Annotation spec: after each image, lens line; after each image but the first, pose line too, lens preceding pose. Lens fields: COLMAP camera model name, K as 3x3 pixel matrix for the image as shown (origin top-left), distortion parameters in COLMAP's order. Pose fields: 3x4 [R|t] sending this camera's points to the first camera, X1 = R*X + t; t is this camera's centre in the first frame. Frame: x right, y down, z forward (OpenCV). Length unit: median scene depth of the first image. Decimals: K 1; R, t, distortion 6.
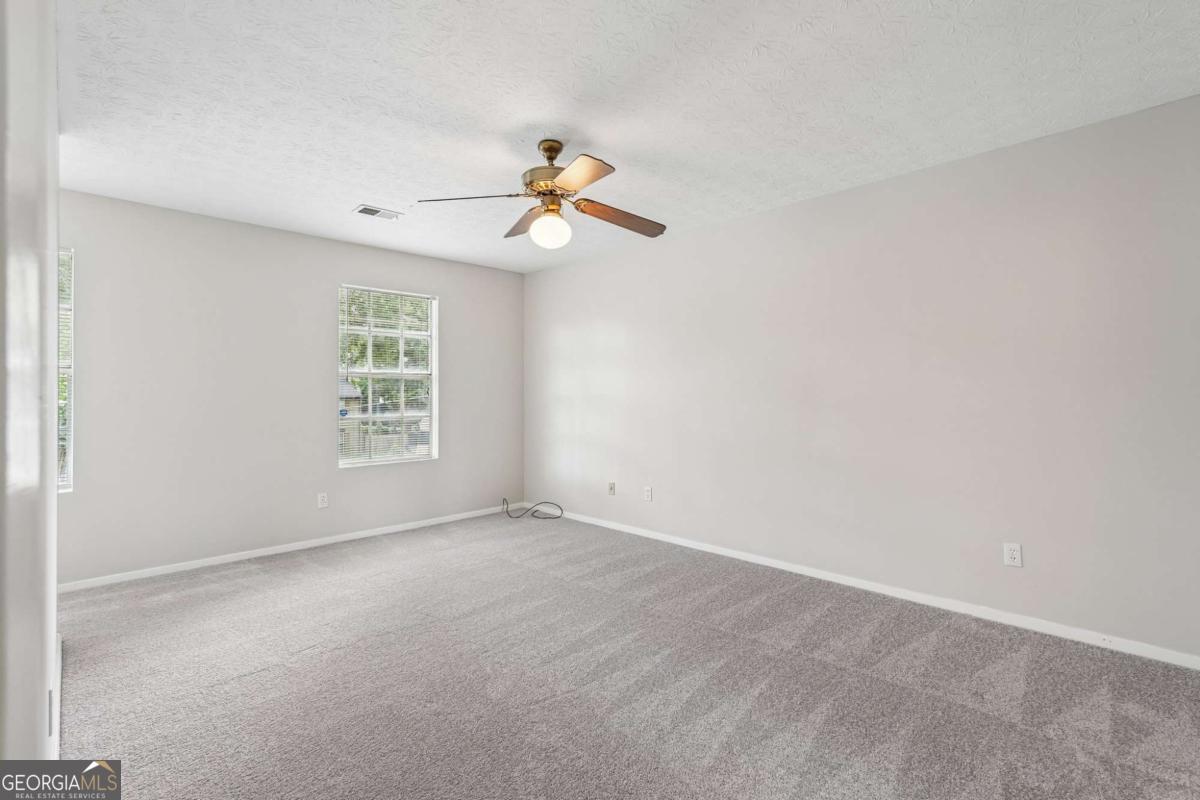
lens RADIAL K [[551.3, 0, 604.7], [0, 551.3, 396.4], [0, 0, 1]] dist [-0.009313, 0.007520]
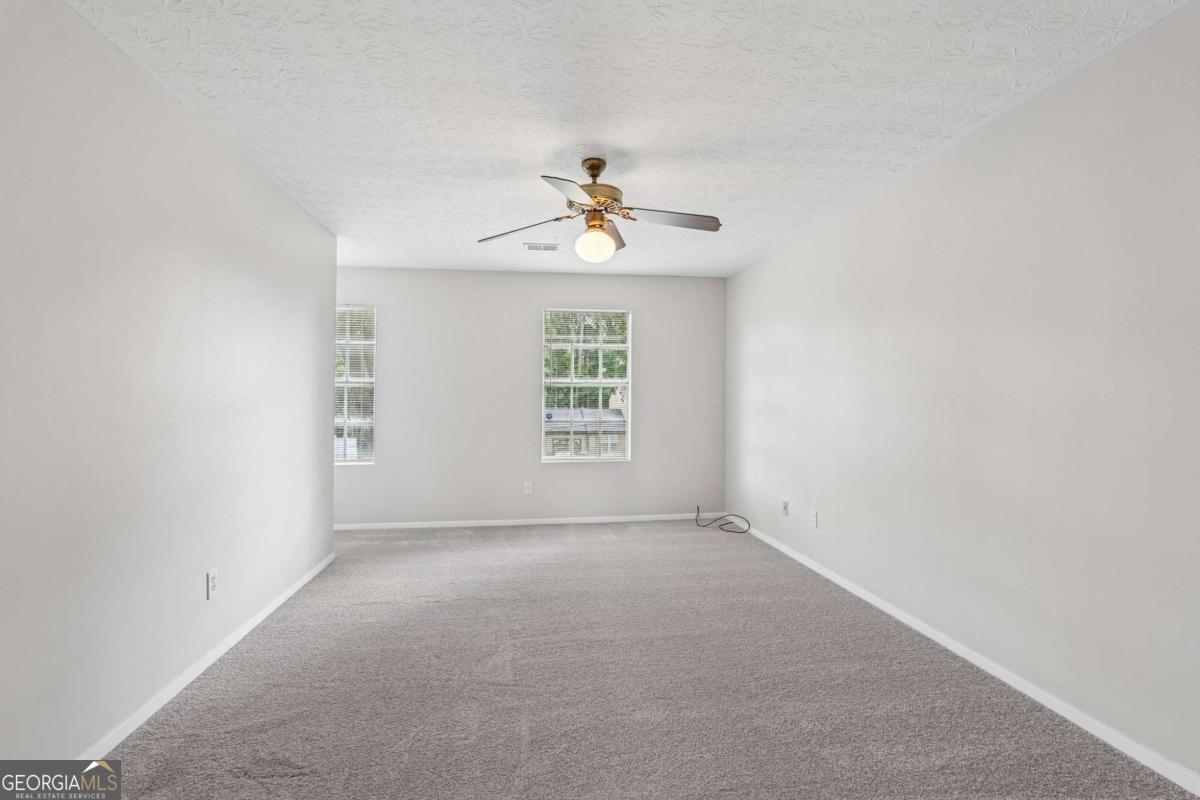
lens RADIAL K [[551.3, 0, 604.0], [0, 551.3, 400.5], [0, 0, 1]] dist [-0.009313, 0.007520]
pose [[0.800935, 0.006475, -0.598716, 0.321286], [-0.005939, 0.999978, 0.002869, -0.008810], [0.598722, 0.001258, 0.800956, 0.111425]]
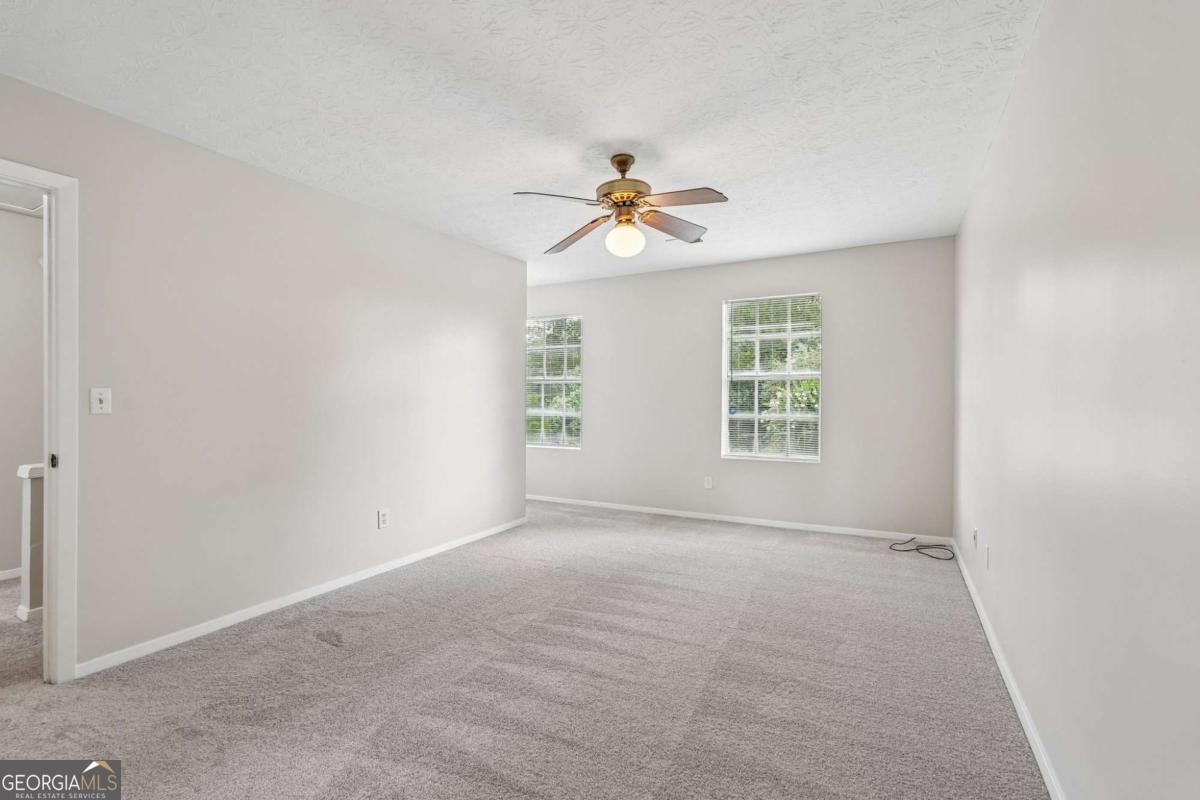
lens RADIAL K [[551.3, 0, 601.1], [0, 551.3, 402.6], [0, 0, 1]] dist [-0.009313, 0.007520]
pose [[0.270583, 0.014880, -0.962582, 0.541491], [-0.001544, 0.999886, 0.015023, -0.005319], [0.962695, -0.002578, 0.270576, 0.404420]]
